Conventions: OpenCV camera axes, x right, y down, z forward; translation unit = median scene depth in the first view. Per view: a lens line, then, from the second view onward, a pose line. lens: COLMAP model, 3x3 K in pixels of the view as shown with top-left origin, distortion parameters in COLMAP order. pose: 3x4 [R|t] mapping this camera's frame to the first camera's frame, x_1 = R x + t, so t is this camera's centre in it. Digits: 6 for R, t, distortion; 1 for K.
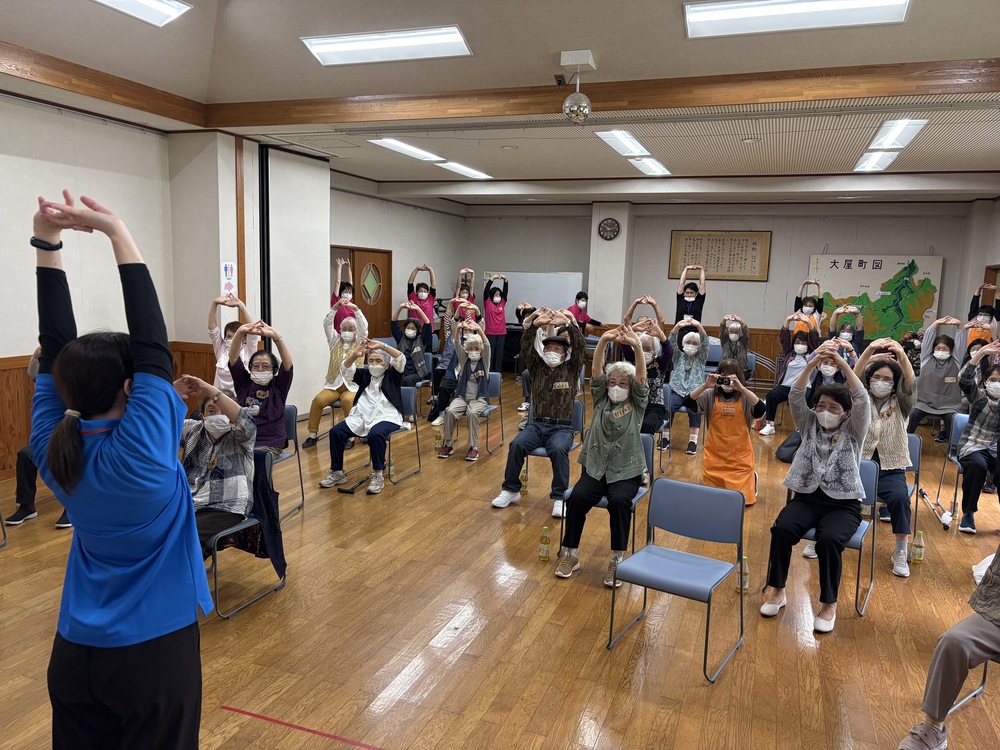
lens RADIAL K [[776.0, 0, 502.4], [0, 776.0, 376.5], [0, 0, 1]] dist [0.064573, -0.047087]
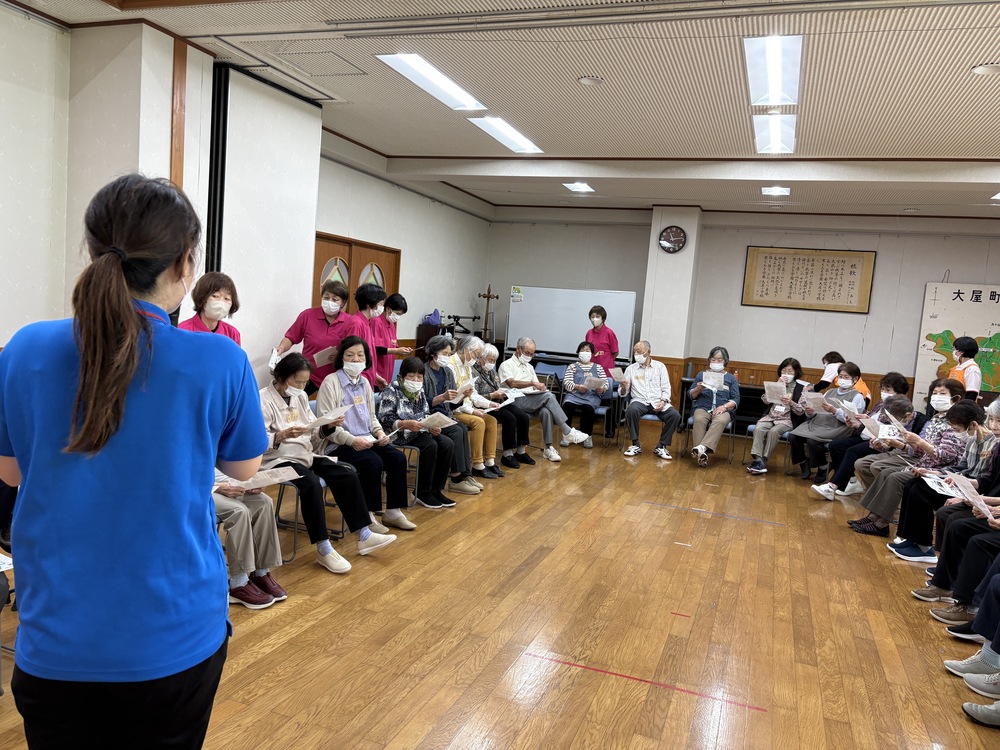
lens RADIAL K [[776.0, 0, 500.1], [0, 776.0, 375.7], [0, 0, 1]] dist [0.064573, -0.047087]
pose [[0.998912, 0.046595, -0.001955, -0.039157], [-0.046635, 0.997861, -0.045814, -0.005566], [-0.000184, 0.045856, 0.998948, 0.252917]]
